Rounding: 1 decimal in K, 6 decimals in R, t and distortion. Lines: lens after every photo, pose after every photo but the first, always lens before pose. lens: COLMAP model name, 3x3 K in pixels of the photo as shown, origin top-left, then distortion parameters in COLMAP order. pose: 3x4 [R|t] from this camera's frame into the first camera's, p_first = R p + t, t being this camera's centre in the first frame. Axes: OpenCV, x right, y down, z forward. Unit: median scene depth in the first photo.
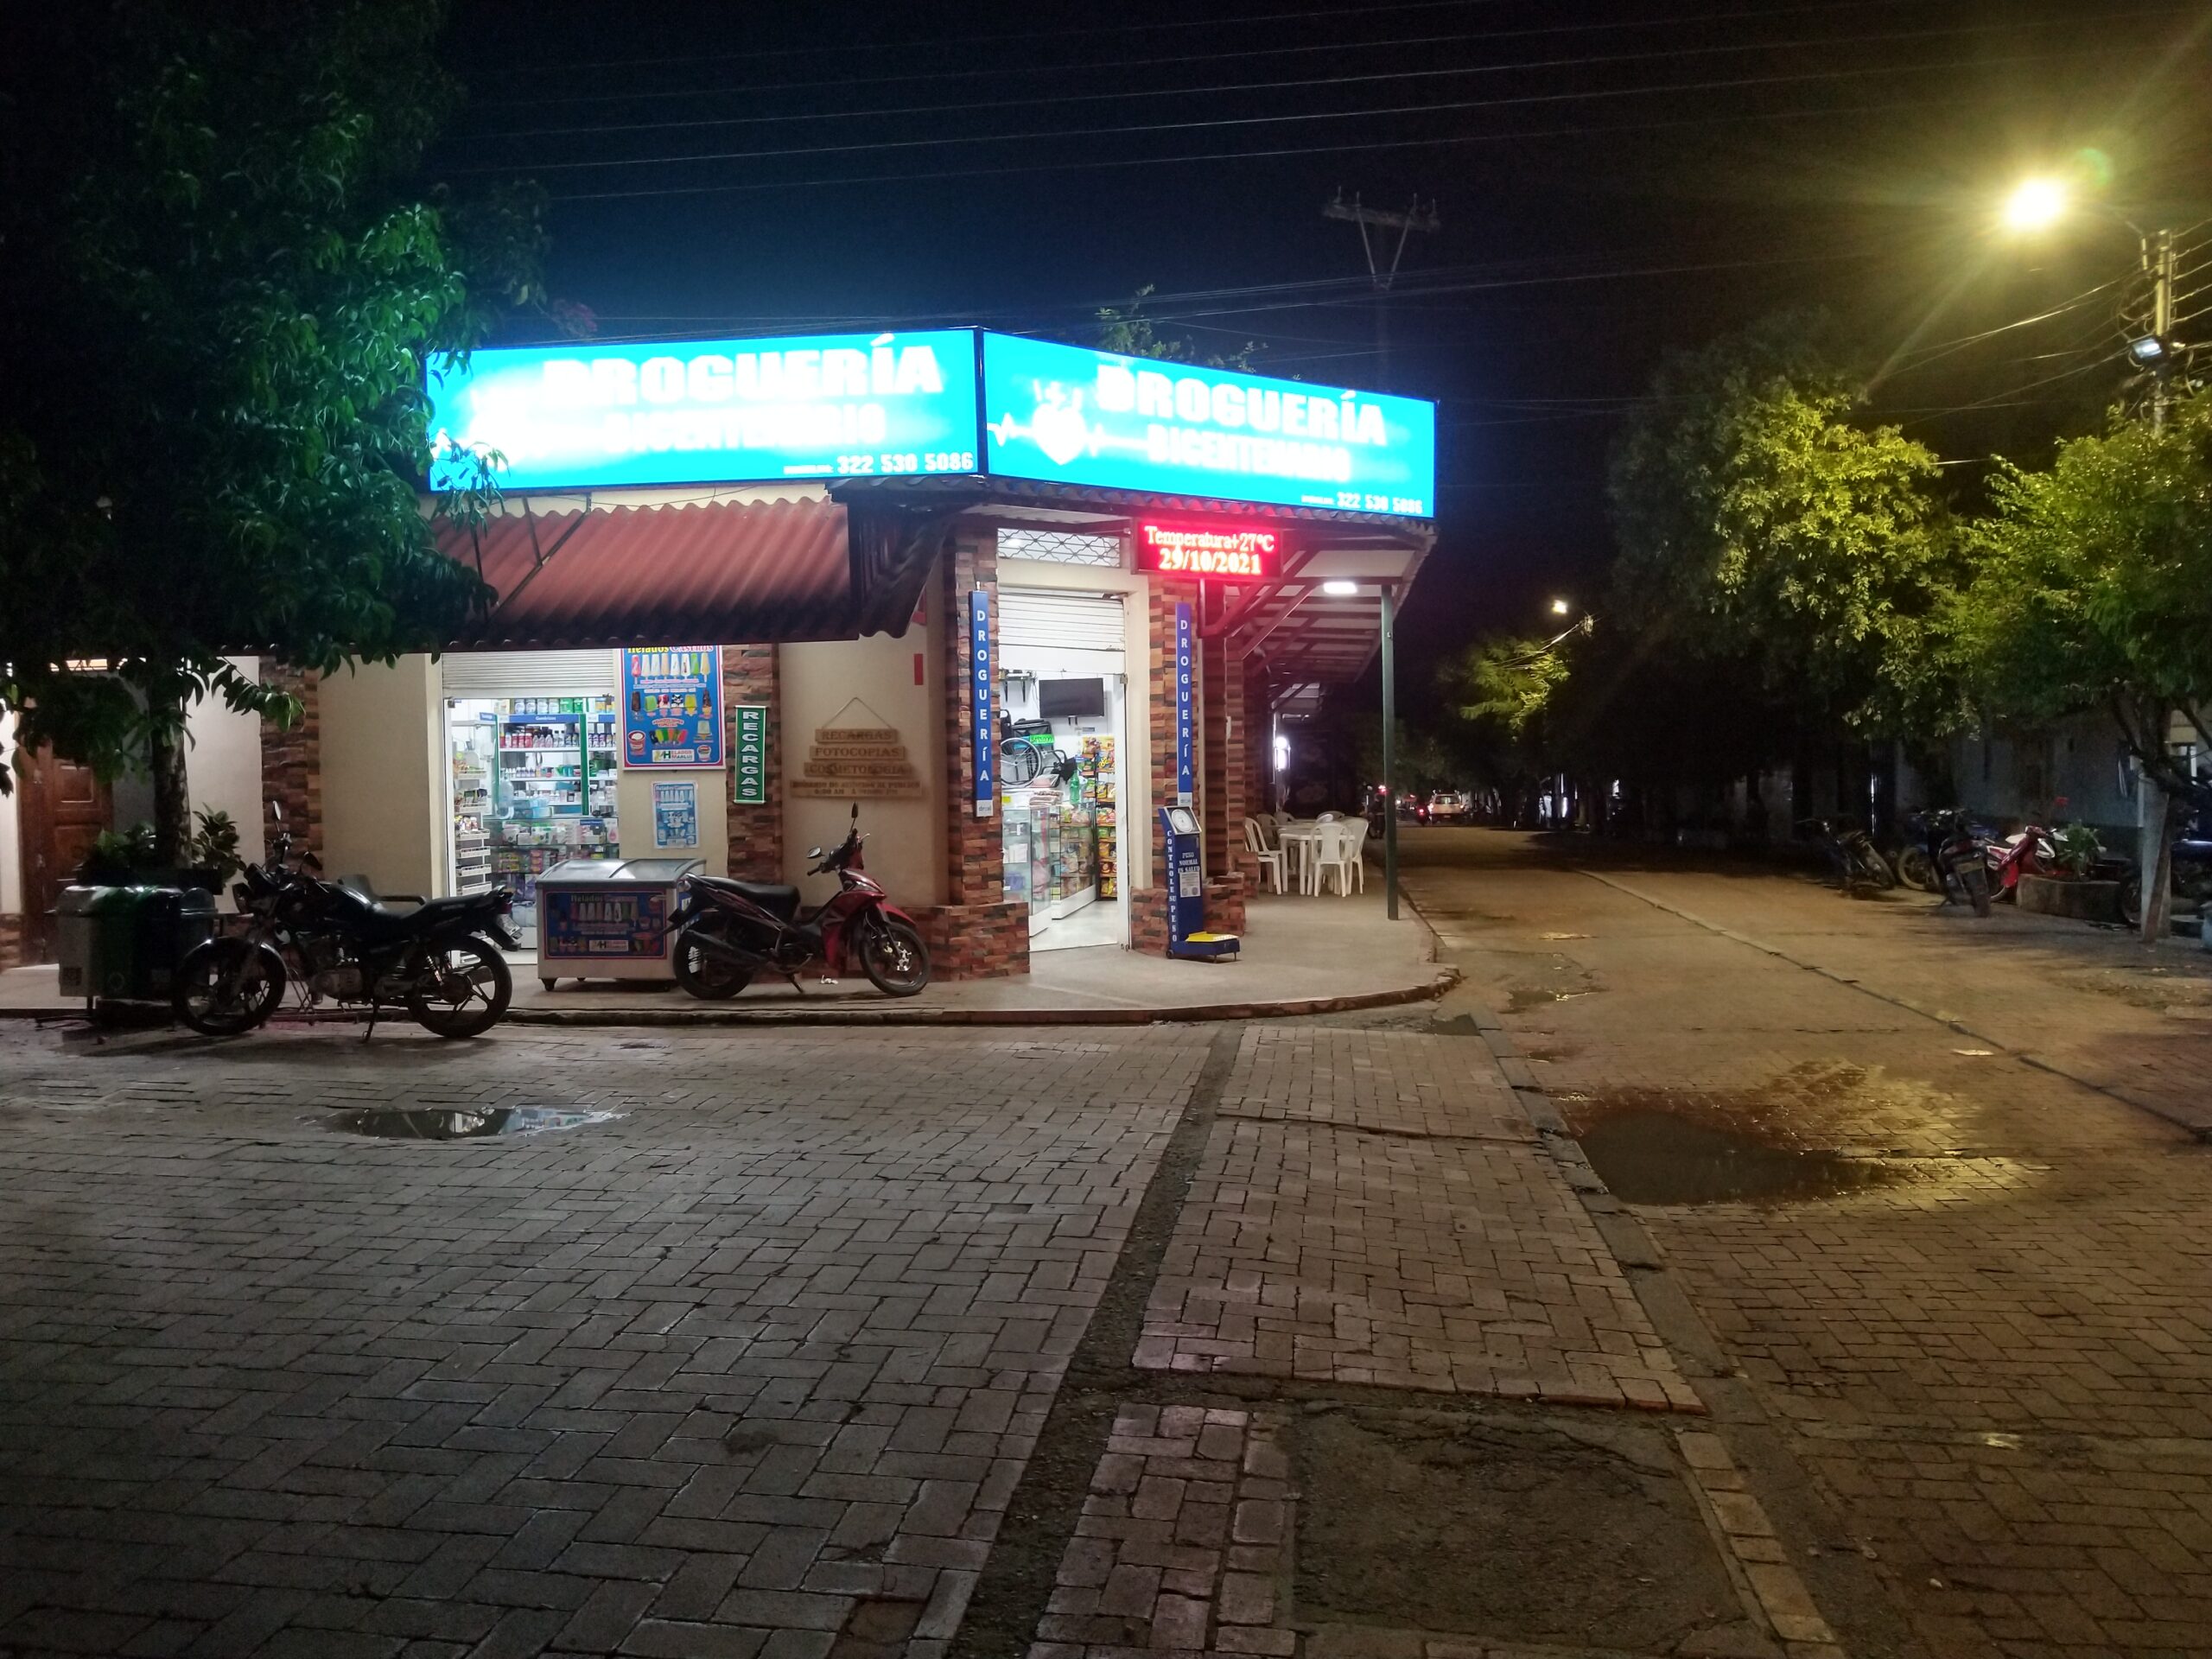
lens RADIAL K [[1713.3, 0, 1109.5], [0, 1713.3, 832.8], [0, 0, 1]] dist [0.042683, -0.046552]
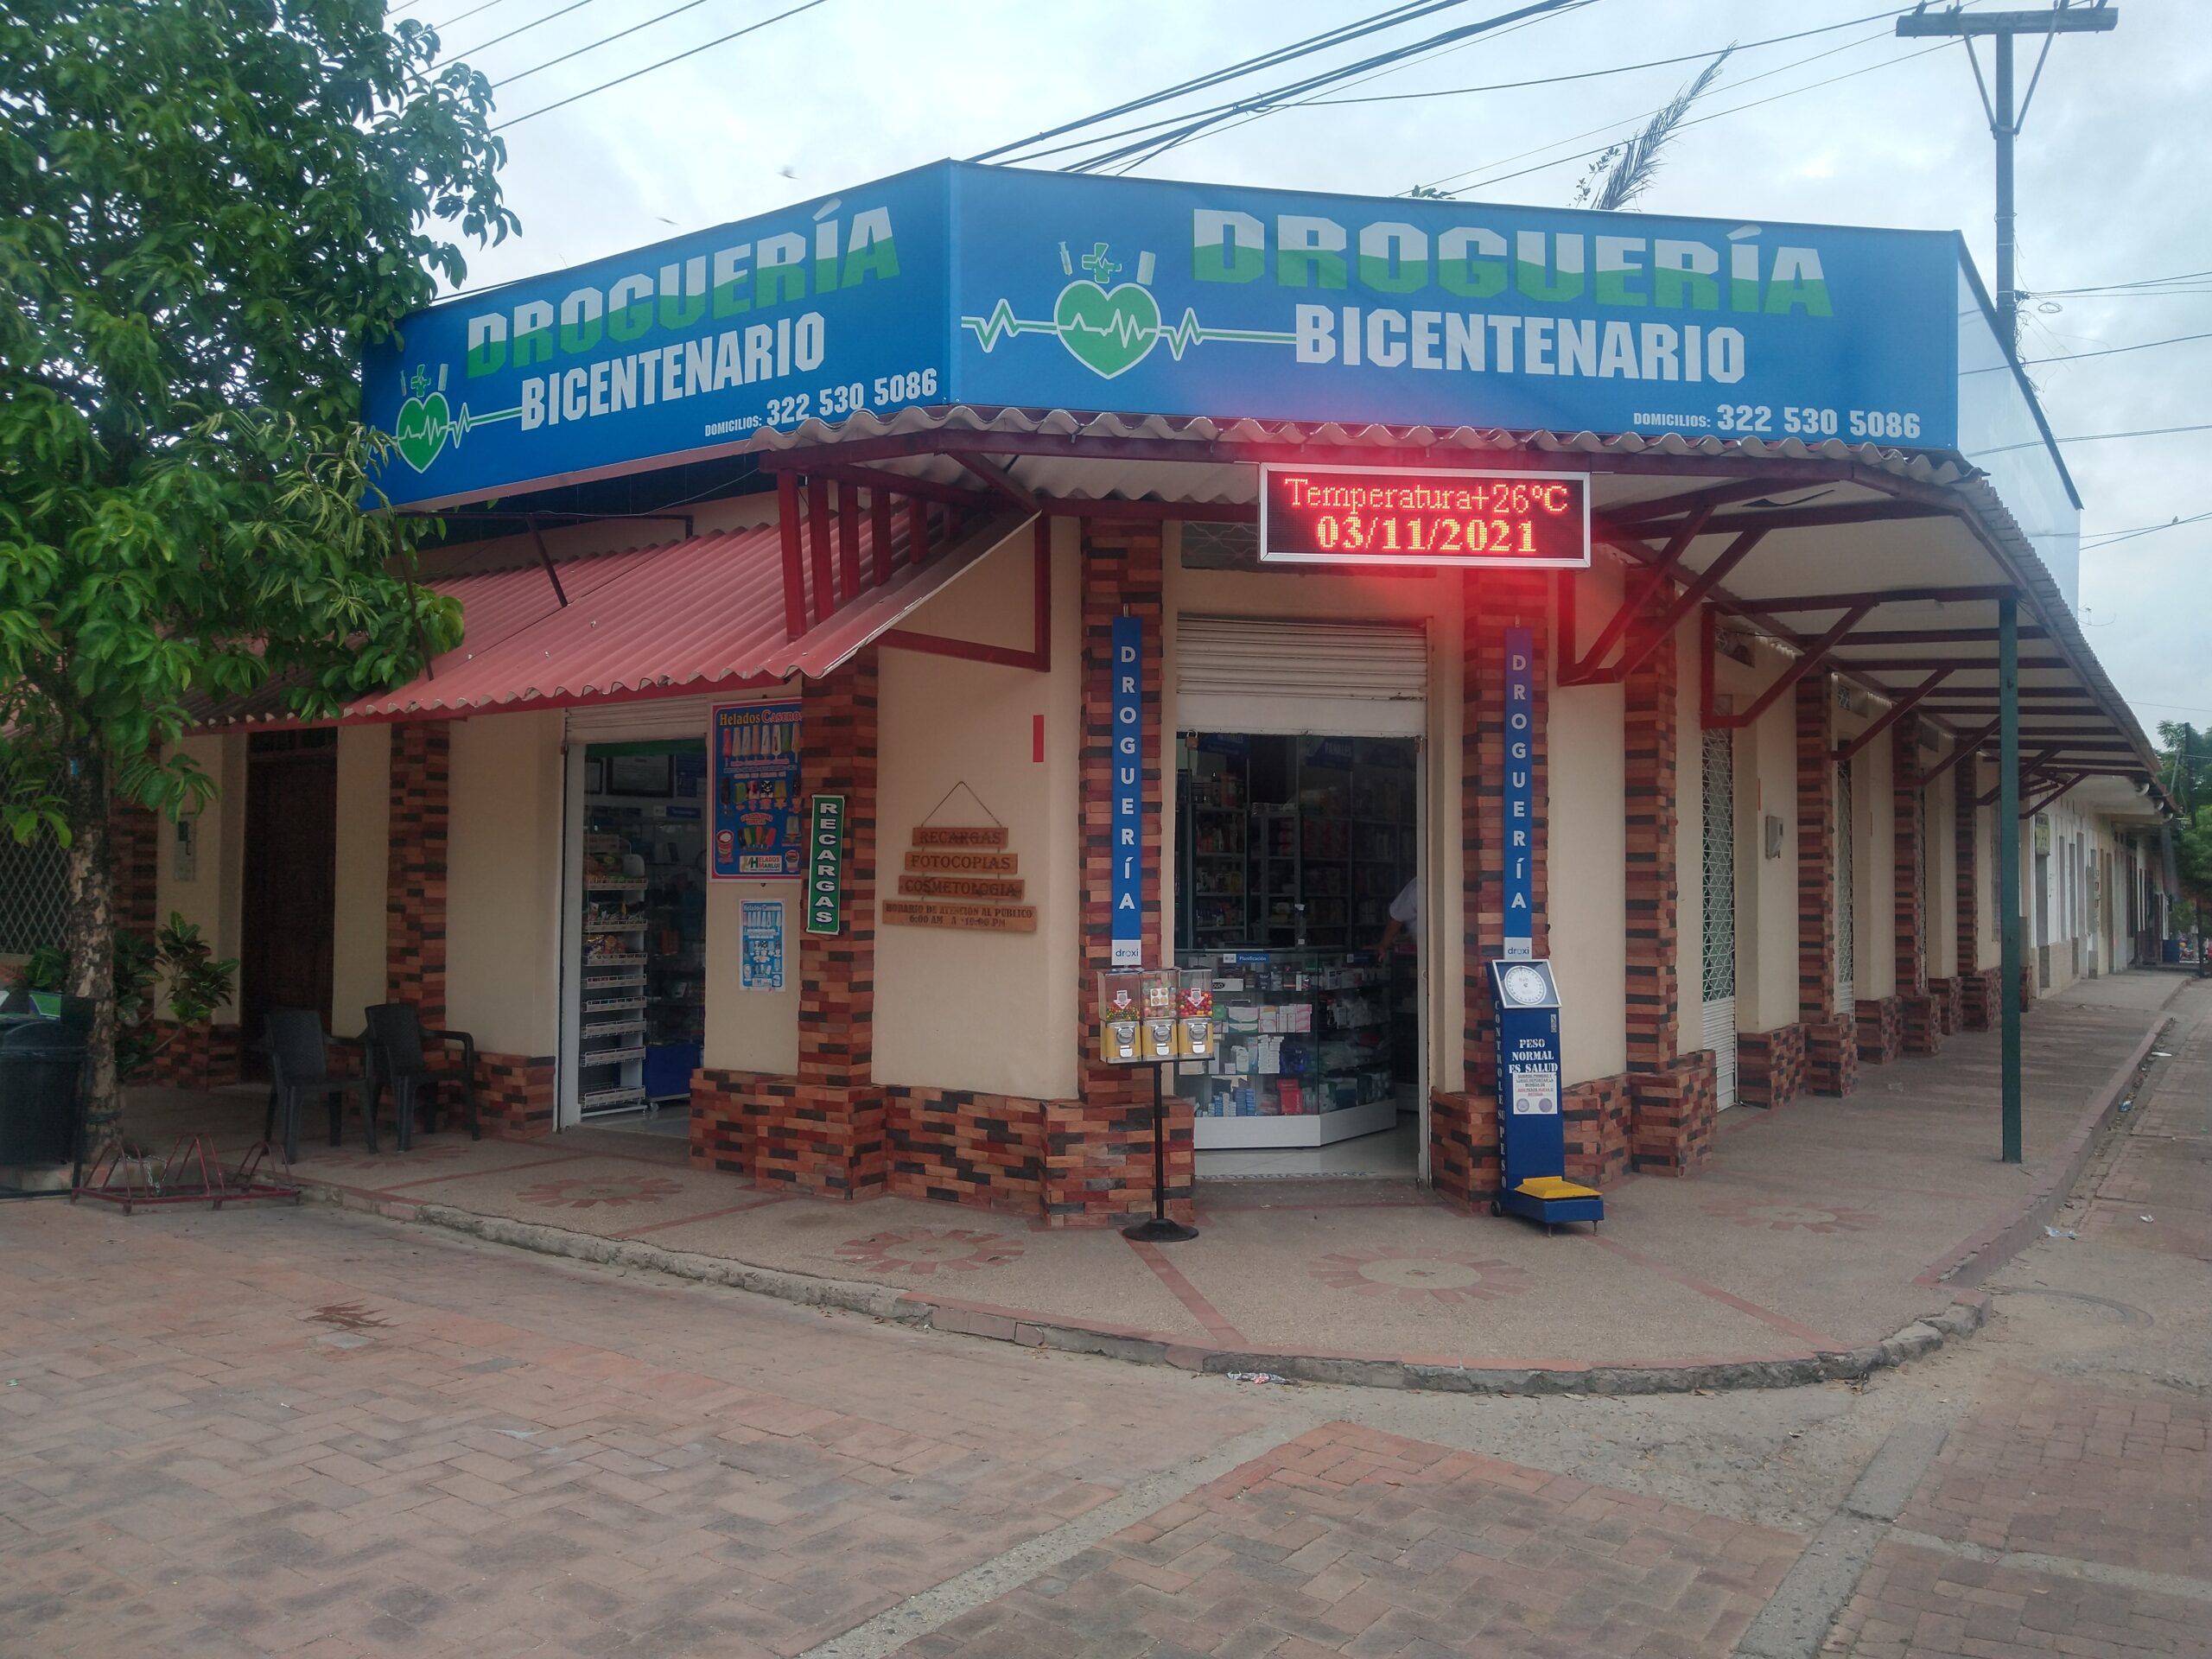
lens RADIAL K [[1713.3, 0, 1098.1], [0, 1713.3, 825.5], [0, 0, 1]] dist [0.042683, -0.046552]
pose [[0.879506, 0.004700, -0.475864, 0.220684], [-0.040432, 0.997074, -0.064879, -0.019836], [0.474167, 0.076302, 0.877122, 0.431310]]
